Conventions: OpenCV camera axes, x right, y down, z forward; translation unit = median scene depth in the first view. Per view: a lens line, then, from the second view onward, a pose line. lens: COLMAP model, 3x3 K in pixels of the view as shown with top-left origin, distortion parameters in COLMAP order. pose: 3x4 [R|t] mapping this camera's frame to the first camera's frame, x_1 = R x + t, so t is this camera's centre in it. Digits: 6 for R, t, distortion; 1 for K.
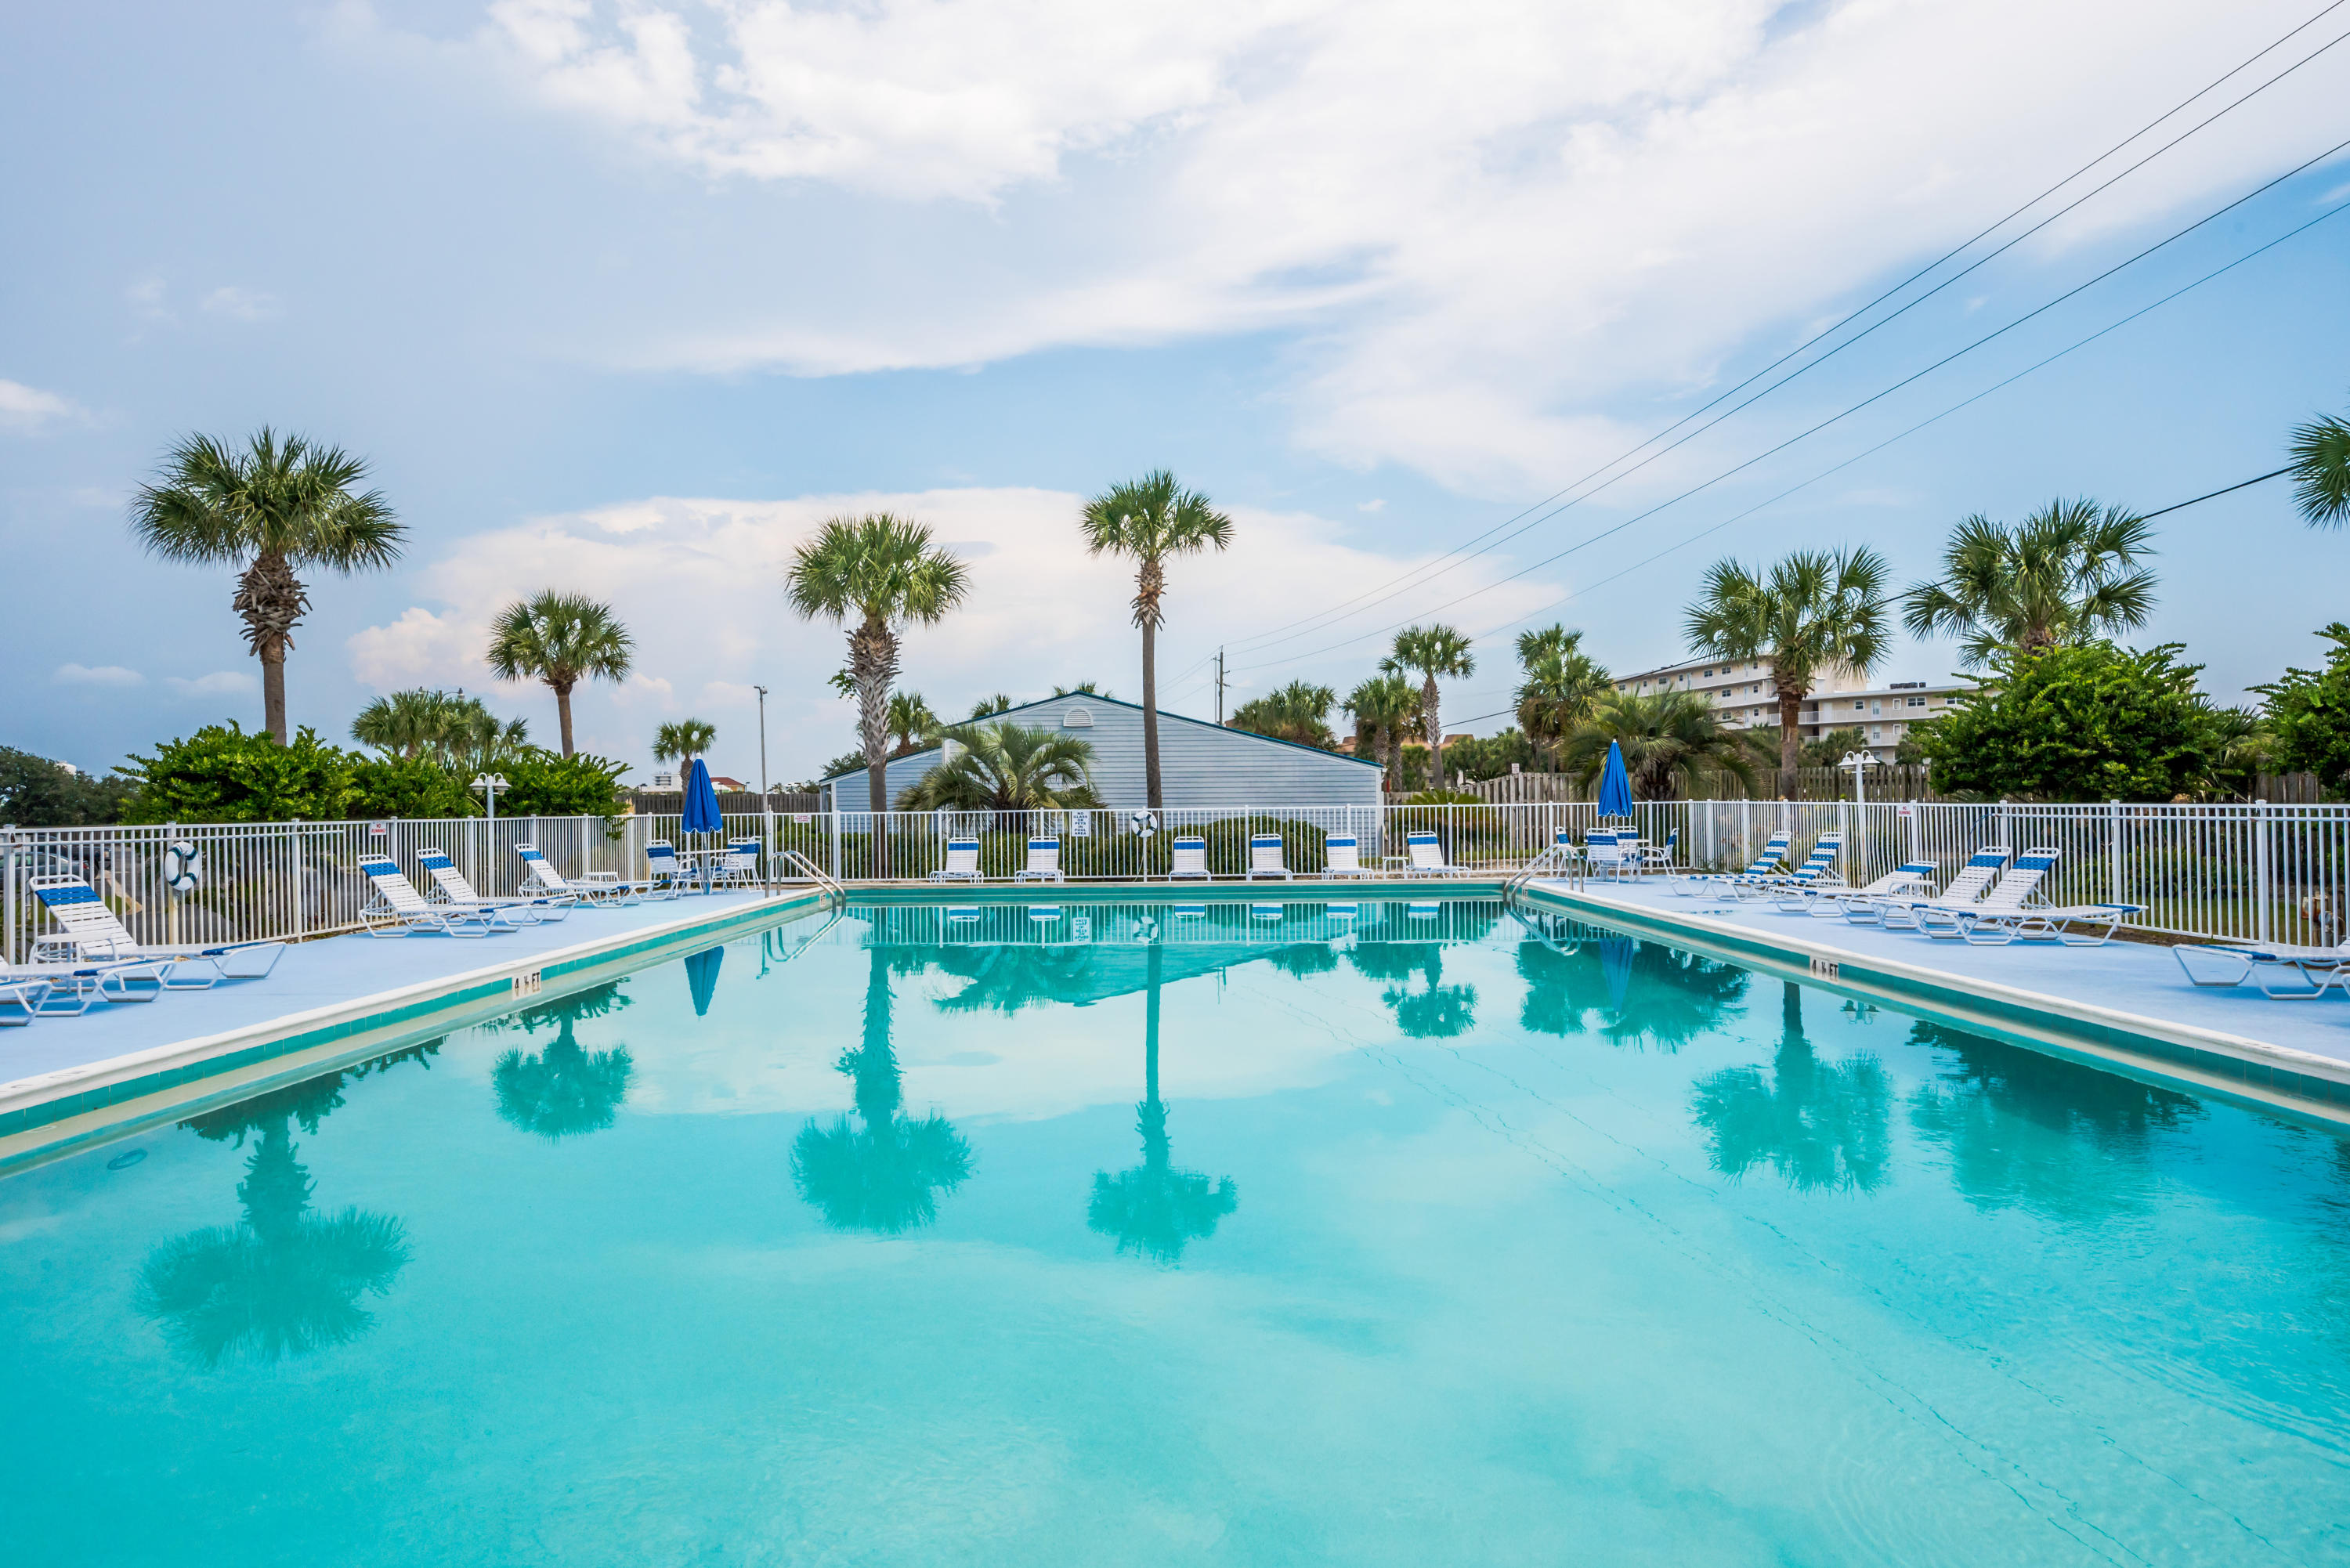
lens RADIAL K [[1340.1, 0, 1144.0], [0, 1340.1, 789.2], [0, 0, 1]] dist [-0.024505, 0.003040]
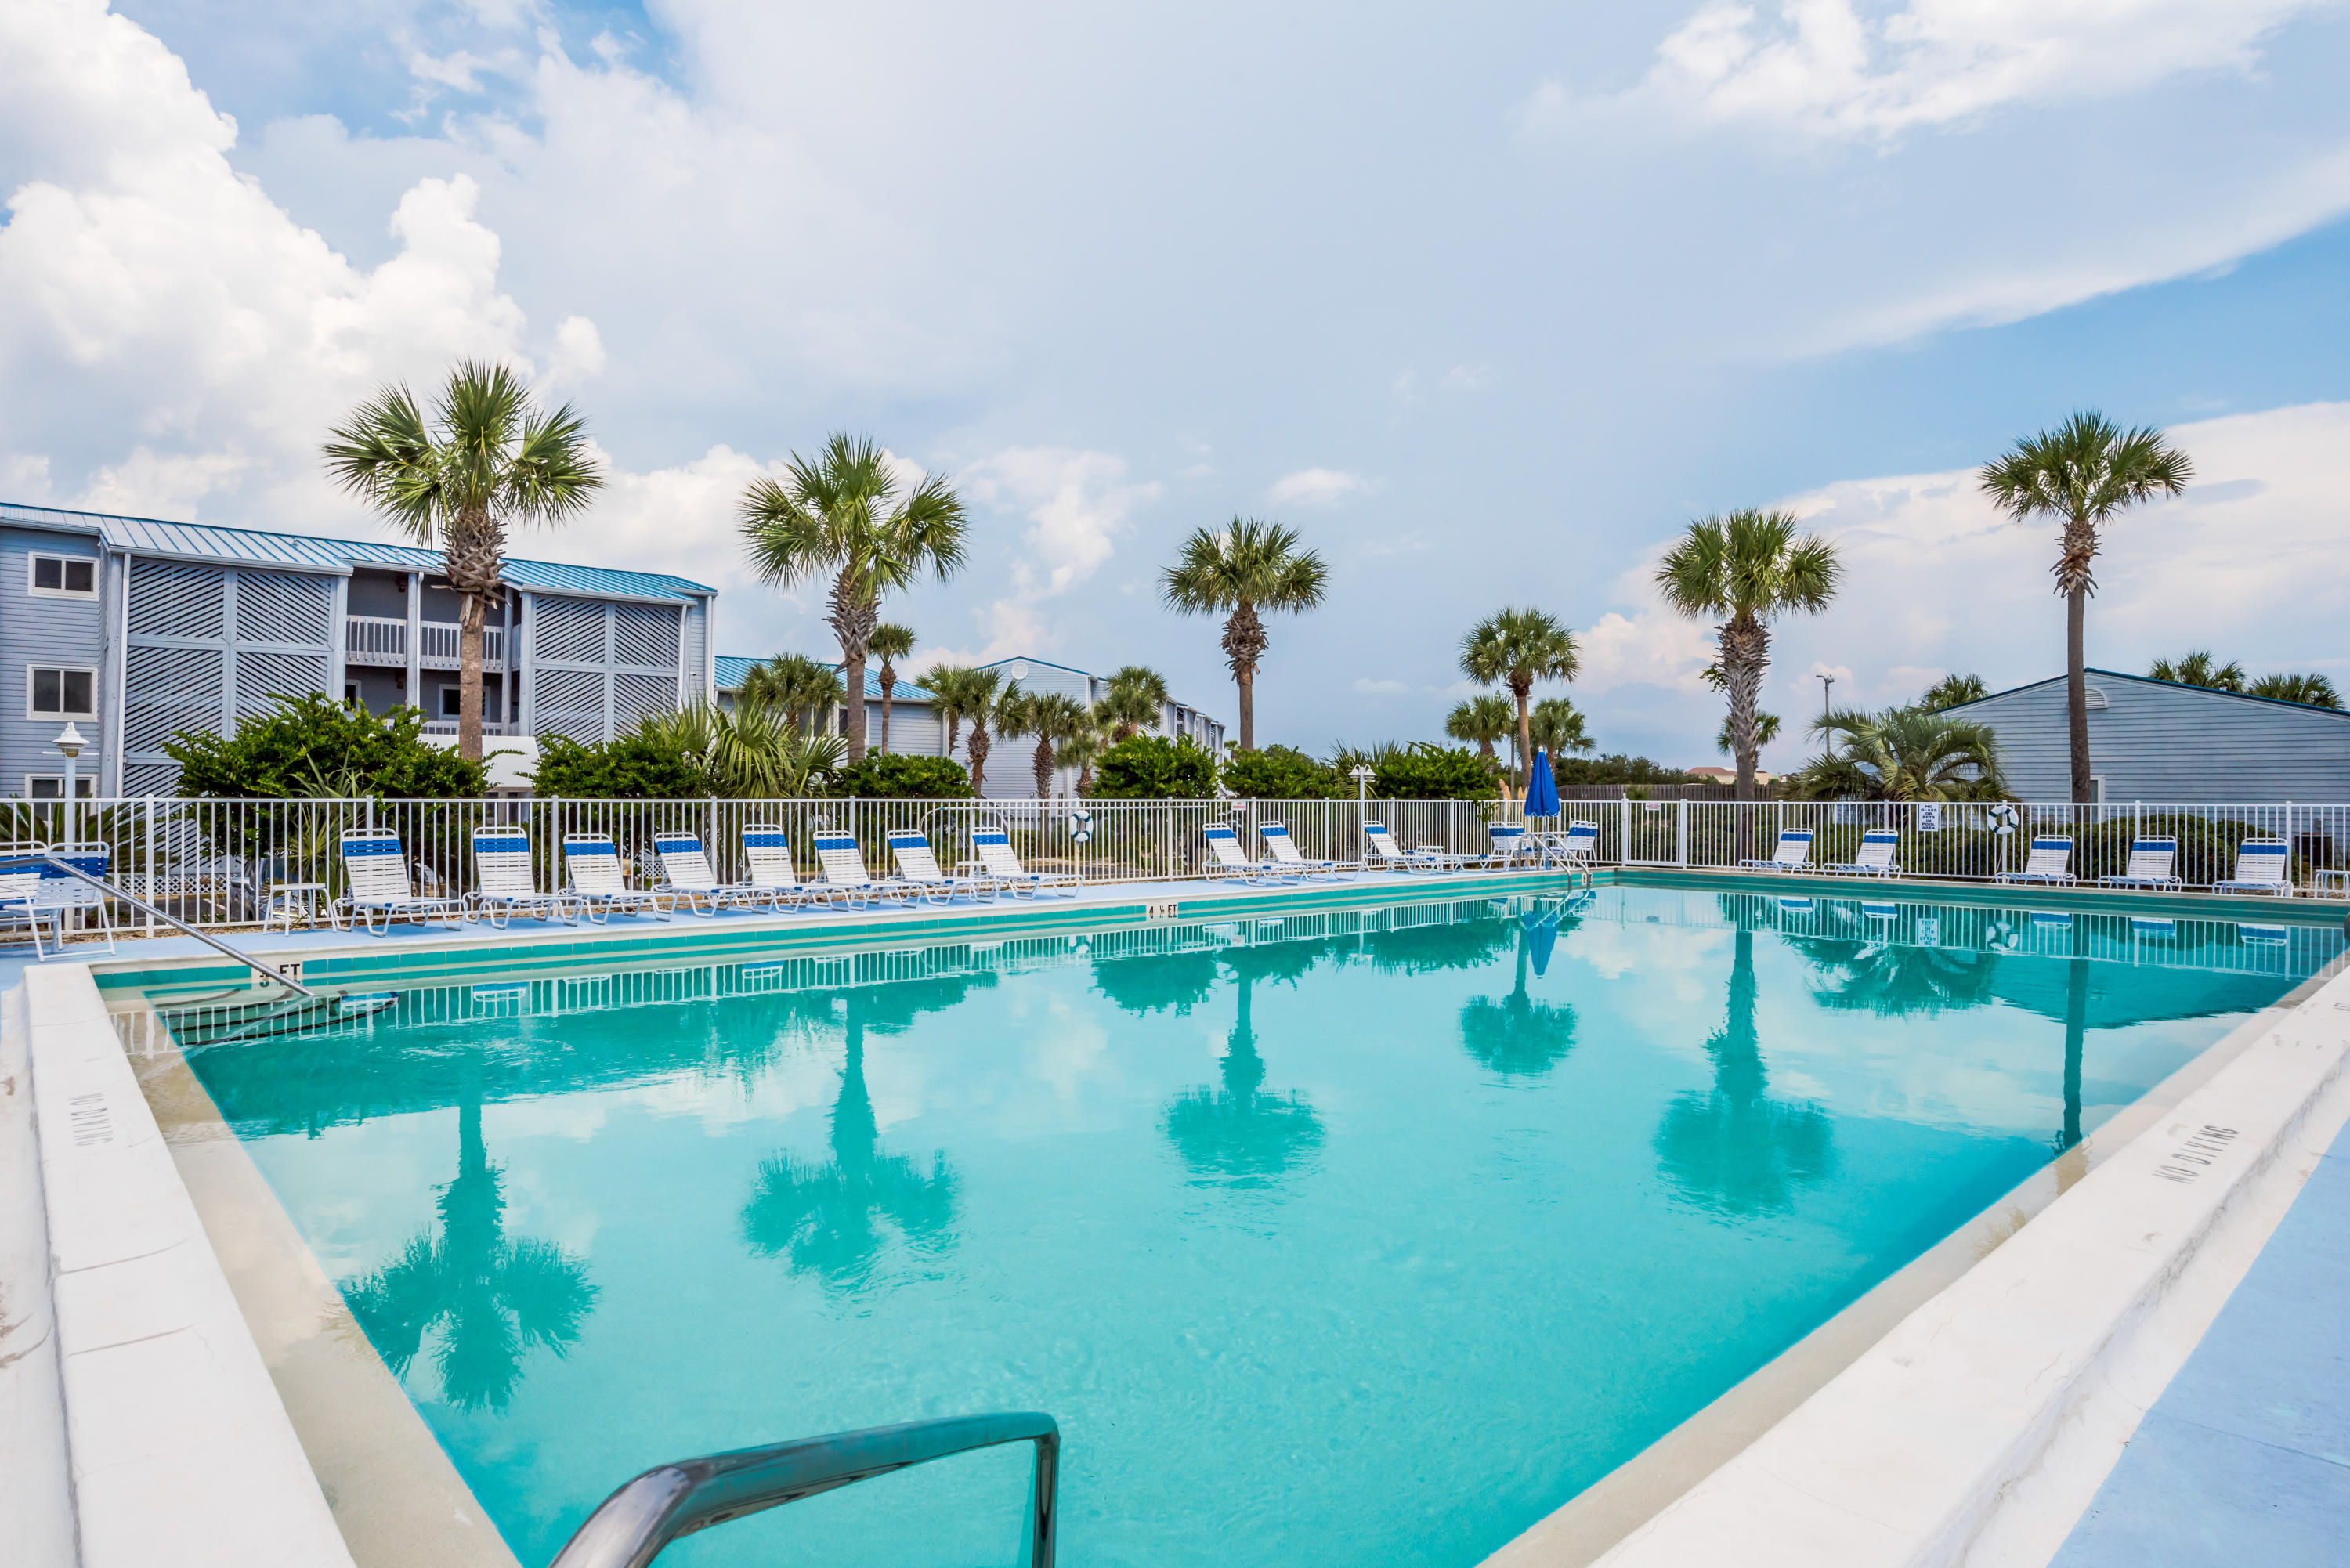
lens RADIAL K [[1292.6, 0, 1174.0], [0, 1292.6, 787.7], [0, 0, 1]] dist [-0.059511, 0.035039]
pose [[0.699101, 0.010401, -0.714947, 0.194119], [-0.005146, 0.999941, 0.009515, -0.000727], [0.715004, -0.002973, 0.699114, 0.007612]]
